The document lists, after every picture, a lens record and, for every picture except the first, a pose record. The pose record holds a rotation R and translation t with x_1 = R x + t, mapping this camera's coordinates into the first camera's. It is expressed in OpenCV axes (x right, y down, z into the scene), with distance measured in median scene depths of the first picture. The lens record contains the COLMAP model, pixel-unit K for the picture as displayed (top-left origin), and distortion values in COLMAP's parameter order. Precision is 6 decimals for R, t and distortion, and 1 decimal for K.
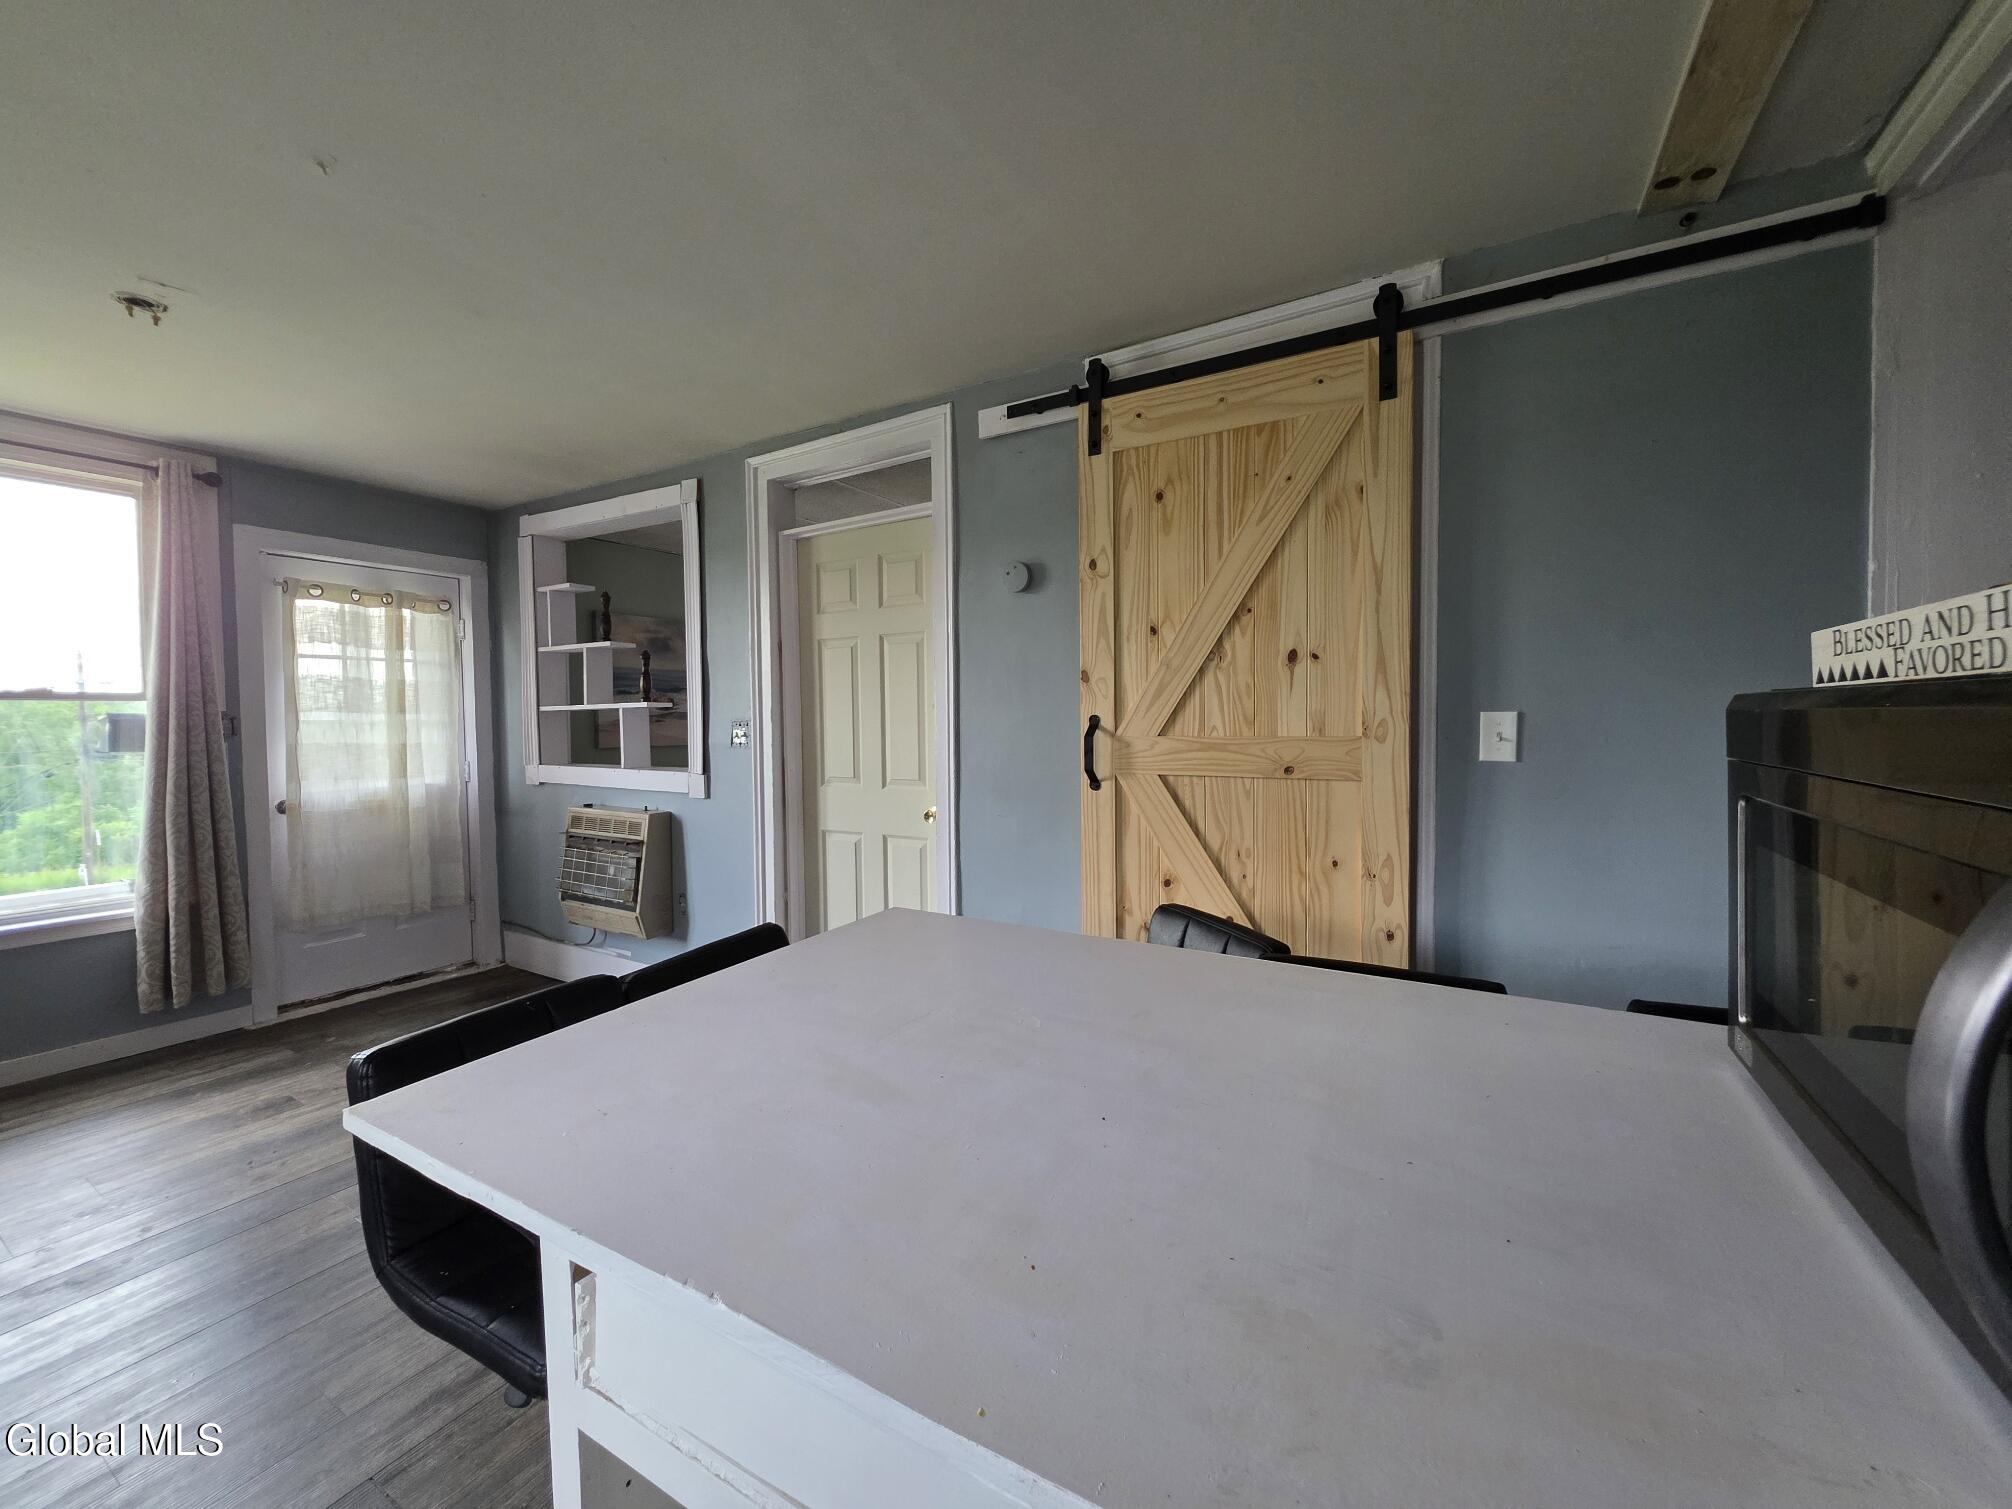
lens RADIAL K [[807.3, 0, 1000.7], [0, 807.3, 743.6], [0, 0, 1]] dist [0.001704, 0.000791]
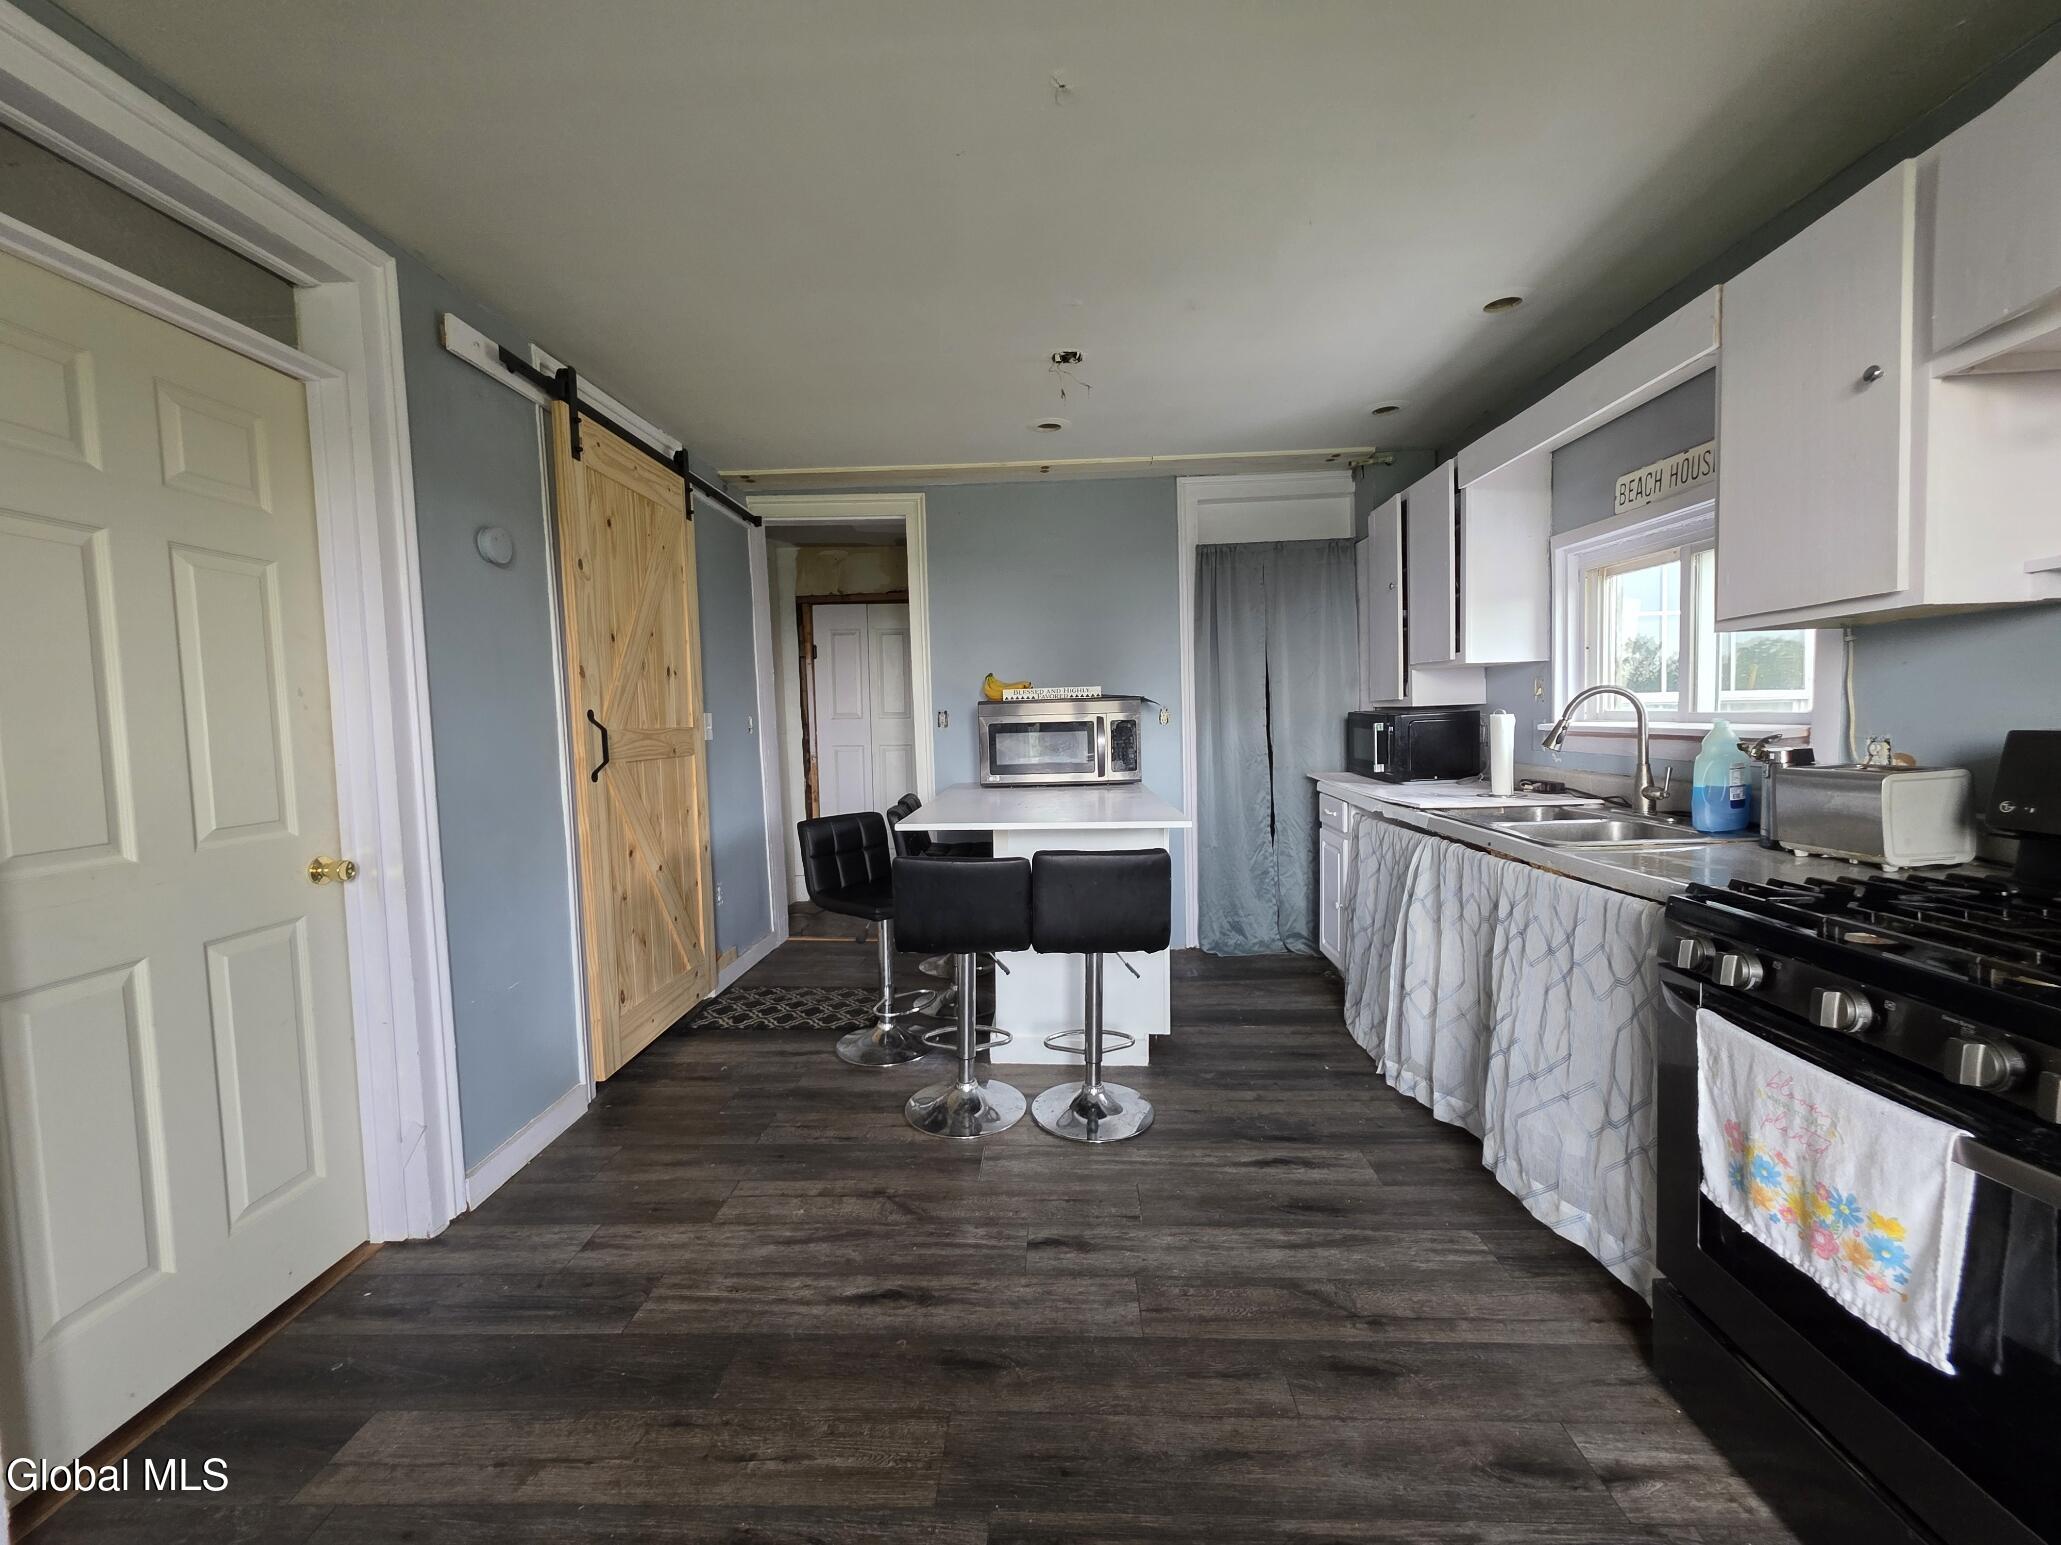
lens RADIAL K [[827.0, 0, 1033.5], [0, 827.0, 765.5], [0, 0, 1]] dist [0.001704, 0.000791]
pose [[-0.483452, -0.026685, 0.874964, -0.732802], [0.063569, 0.995826, 0.065496, 0.001516], [-0.873060, 0.087284, -0.479738, 0.681049]]
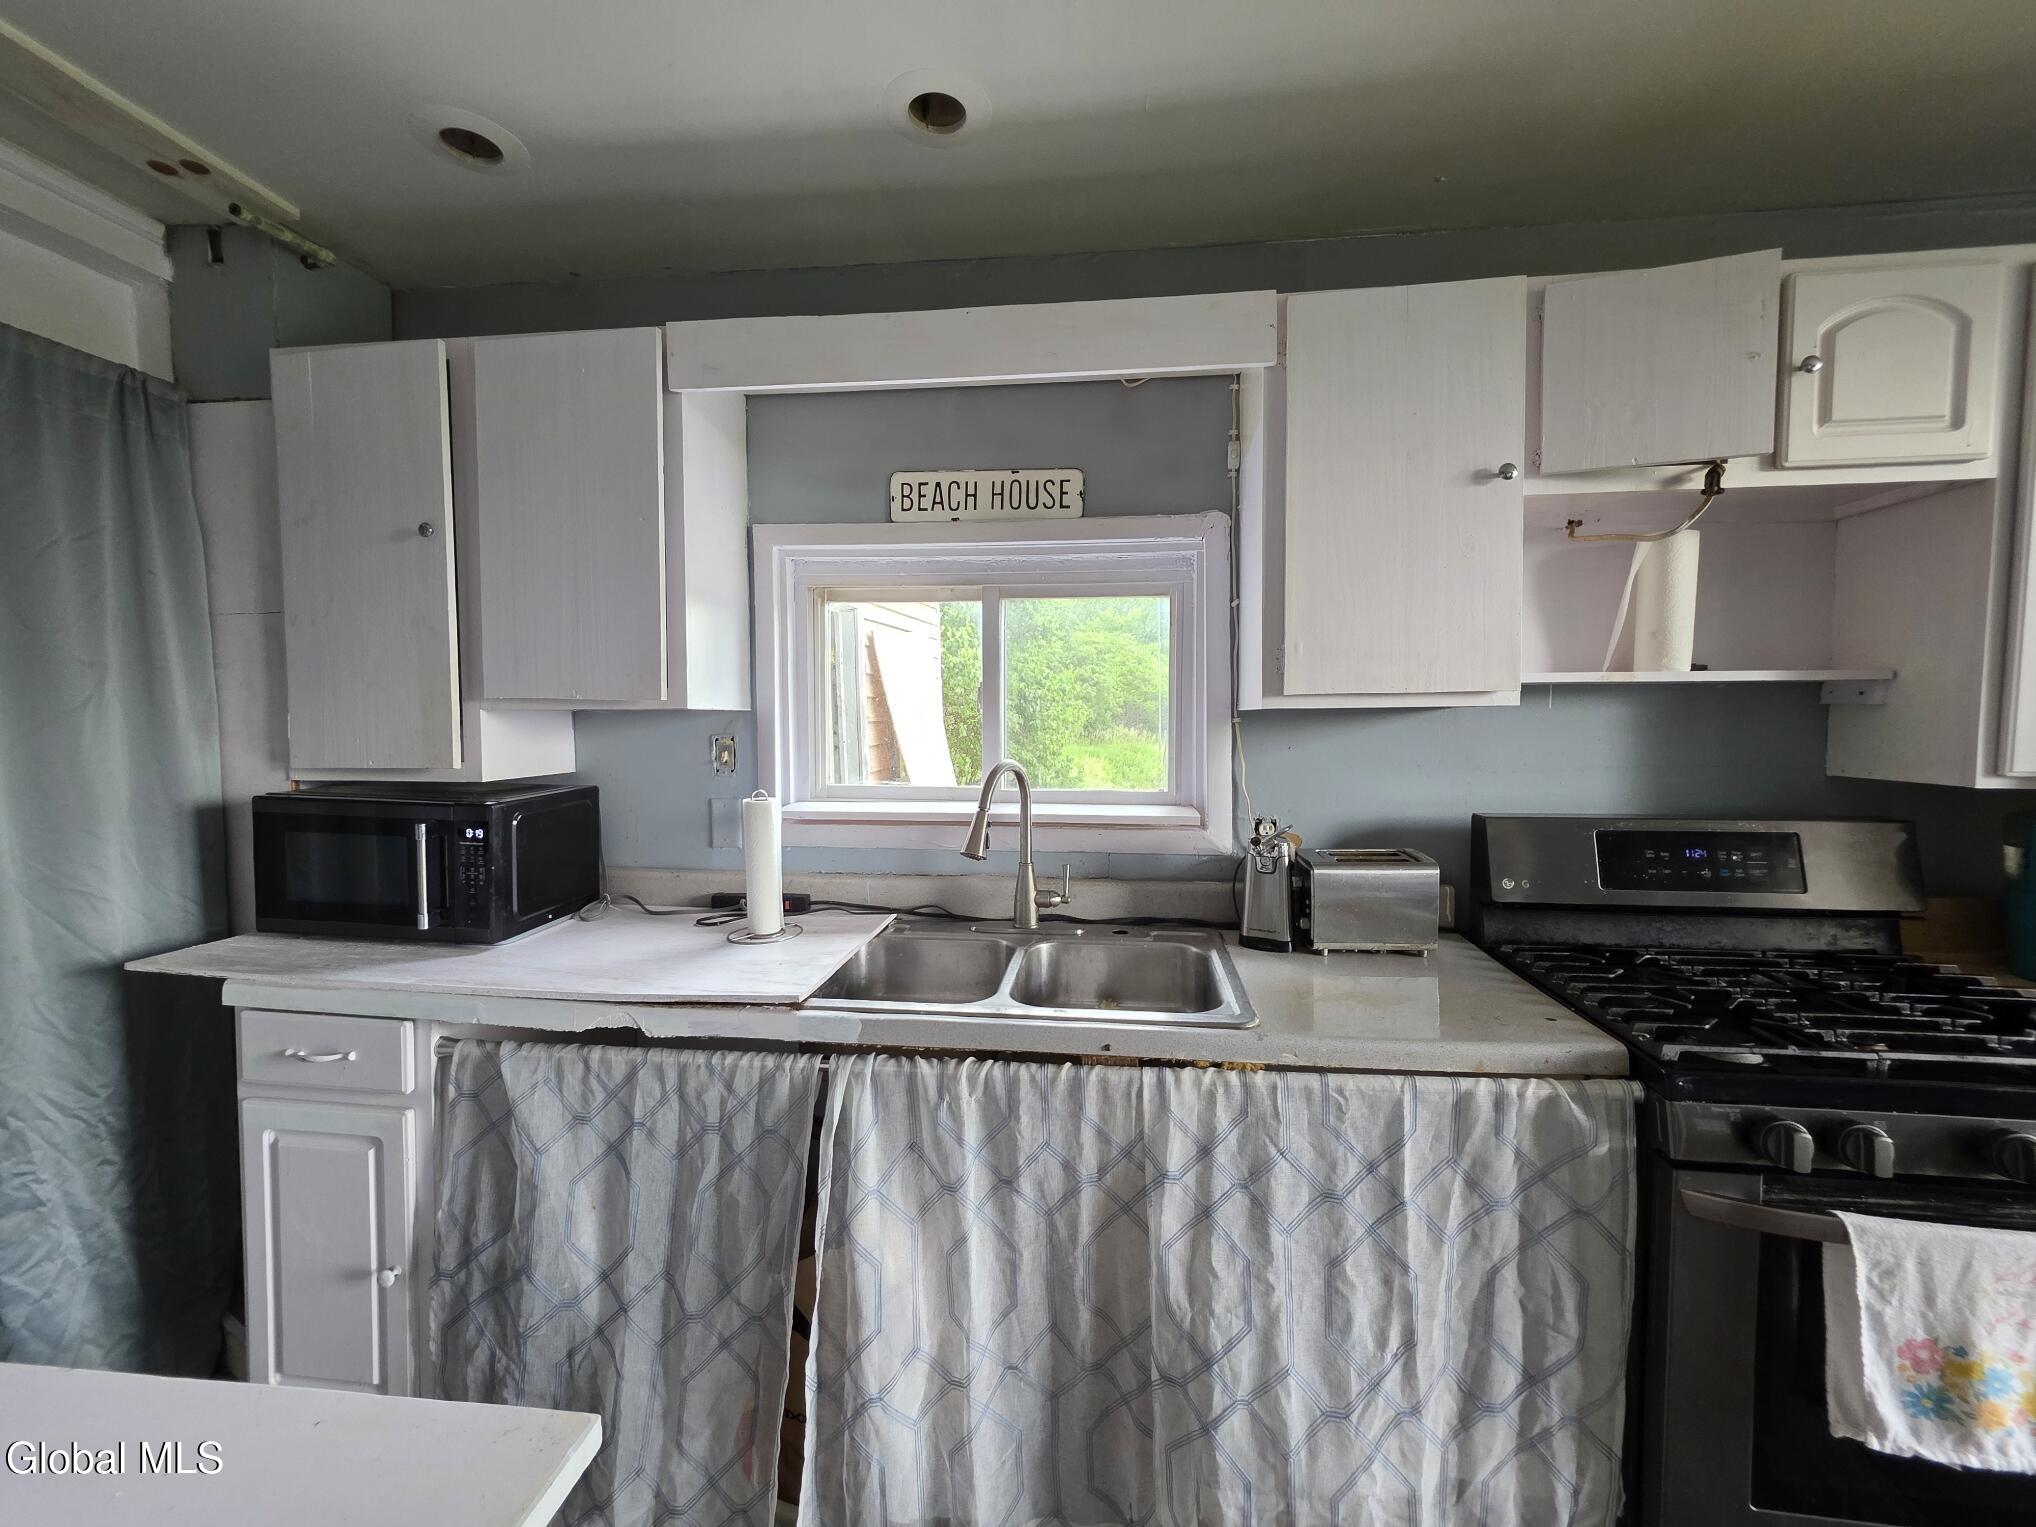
lens RADIAL K [[817.0, 0, 1017.5], [0, 817.0, 753.5], [0, 0, 1]] dist [0.001704, 0.000791]
pose [[-0.910525, 0.031271, -0.412271, -0.197673], [-0.001068, 0.996954, 0.077979, -0.029462], [0.413454, 0.071442, -0.907718, 0.391656]]
